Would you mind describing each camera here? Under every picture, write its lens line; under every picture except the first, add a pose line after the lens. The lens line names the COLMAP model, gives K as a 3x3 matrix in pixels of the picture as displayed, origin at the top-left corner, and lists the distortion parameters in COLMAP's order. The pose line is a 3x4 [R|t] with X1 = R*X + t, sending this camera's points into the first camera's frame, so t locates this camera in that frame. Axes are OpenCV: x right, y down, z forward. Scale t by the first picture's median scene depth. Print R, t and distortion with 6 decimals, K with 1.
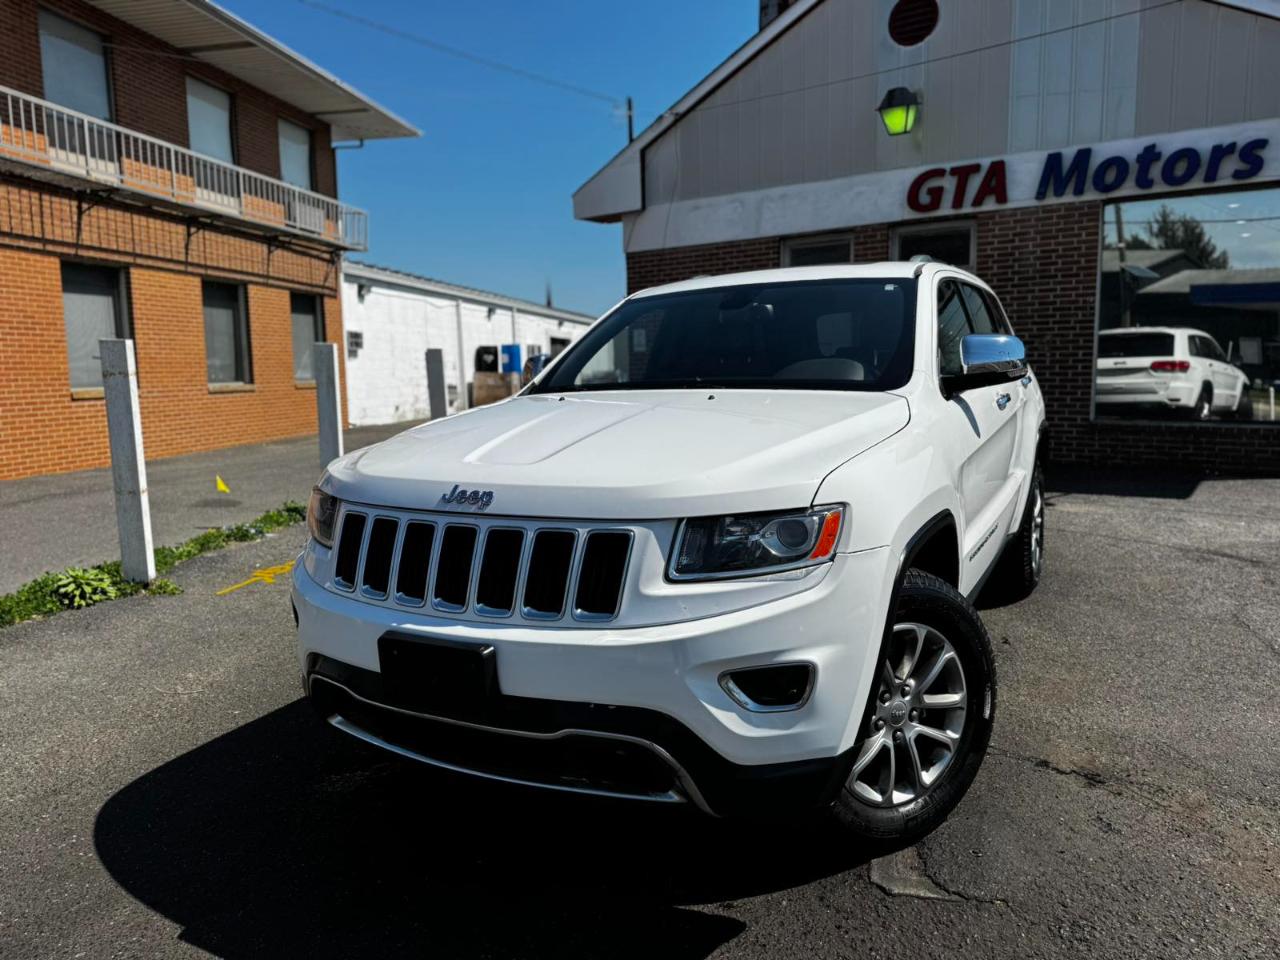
lens RADIAL K [[891.8, 0, 640.0], [0, 891.8, 480.0], [0, 0, 1]] dist [0.043784, -0.057110]
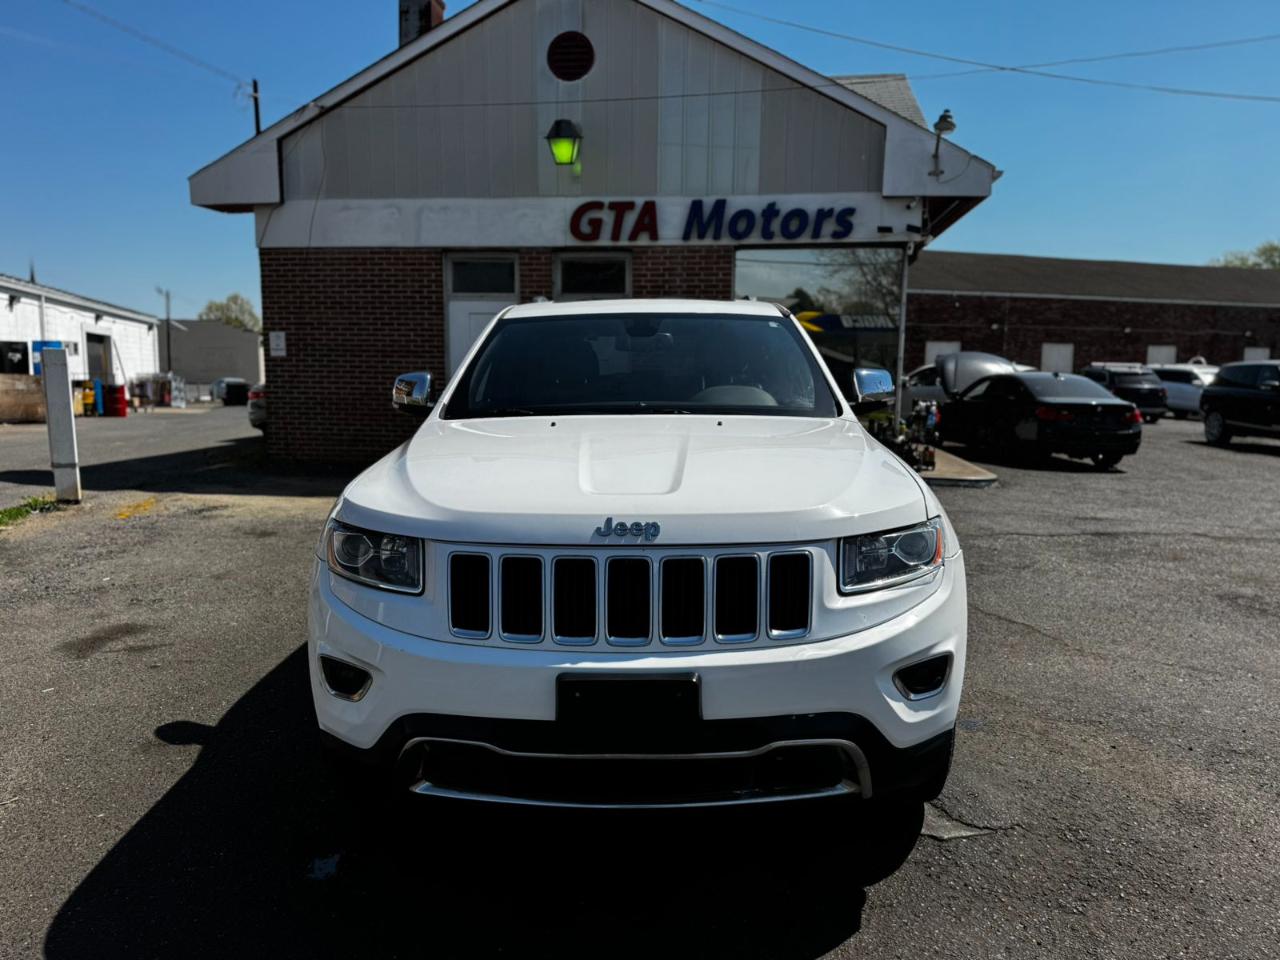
lens RADIAL K [[890.3, 0, 635.7], [0, 890.3, 483.0], [0, 0, 1]] dist [0.129916, -0.191980]
pose [[0.884562, -0.032201, 0.465310, -0.150747], [0.035748, 0.999360, 0.001203, -0.007827], [-0.465051, 0.015570, 0.885147, 0.025529]]
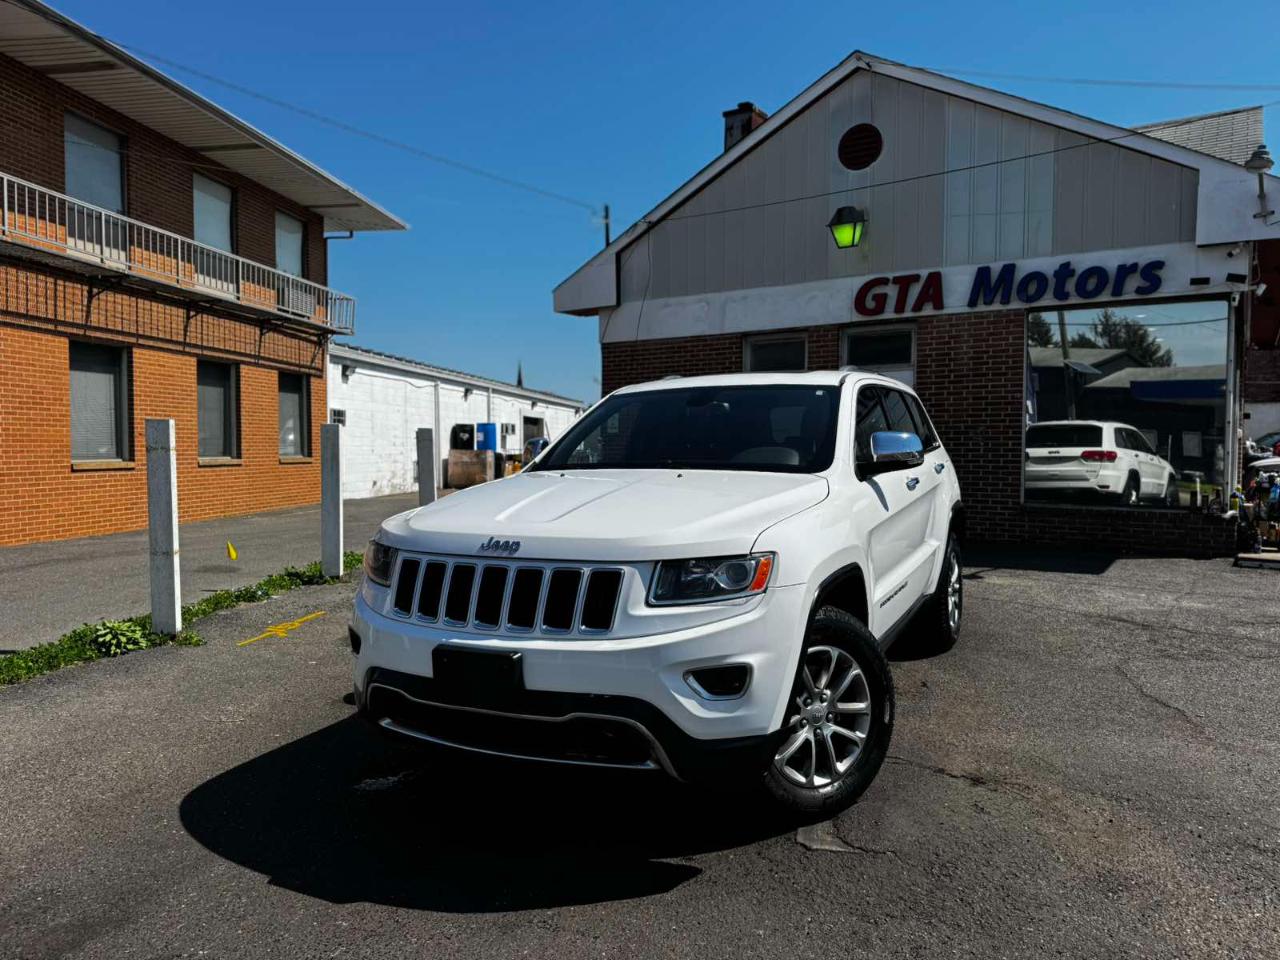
lens RADIAL K [[892.8, 0, 640.0], [0, 892.8, 480.0], [0, 0, 1]] dist [0.068129, -0.080538]
pose [[0.999236, 0.015232, 0.035996, -0.007232], [-0.011972, 0.995949, -0.089123, 0.008900], [-0.037208, 0.088624, 0.995370, -0.087895]]
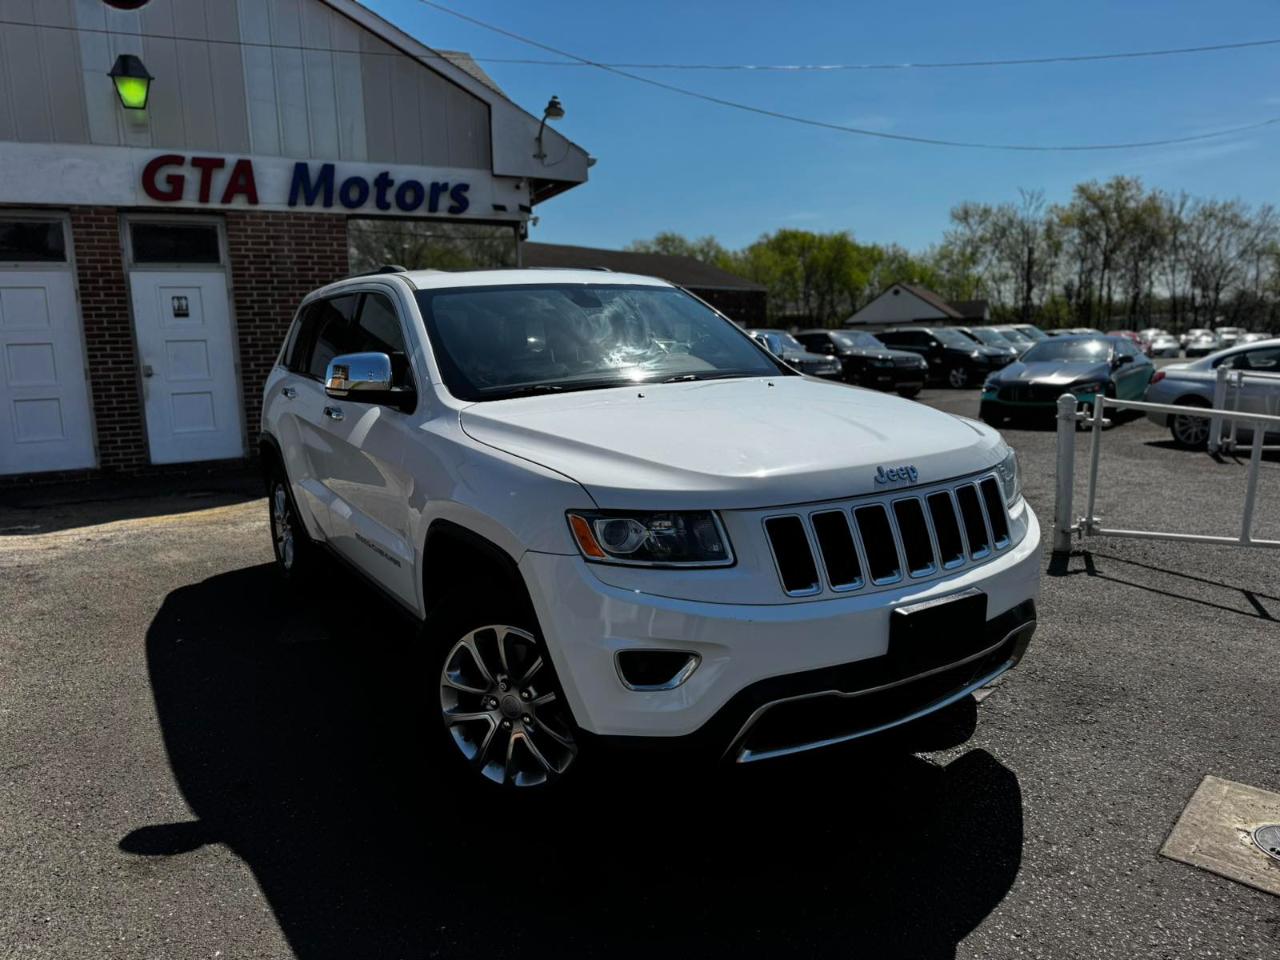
lens RADIAL K [[915.2, 0, 637.6], [0, 915.2, 476.8], [0, 0, 1]] dist [0.003848, -0.003393]
pose [[0.480847, -0.123271, 0.868096, -0.310036], [0.133912, 0.988777, 0.066233, -0.022355], [-0.866518, 0.084400, 0.491958, 0.168420]]
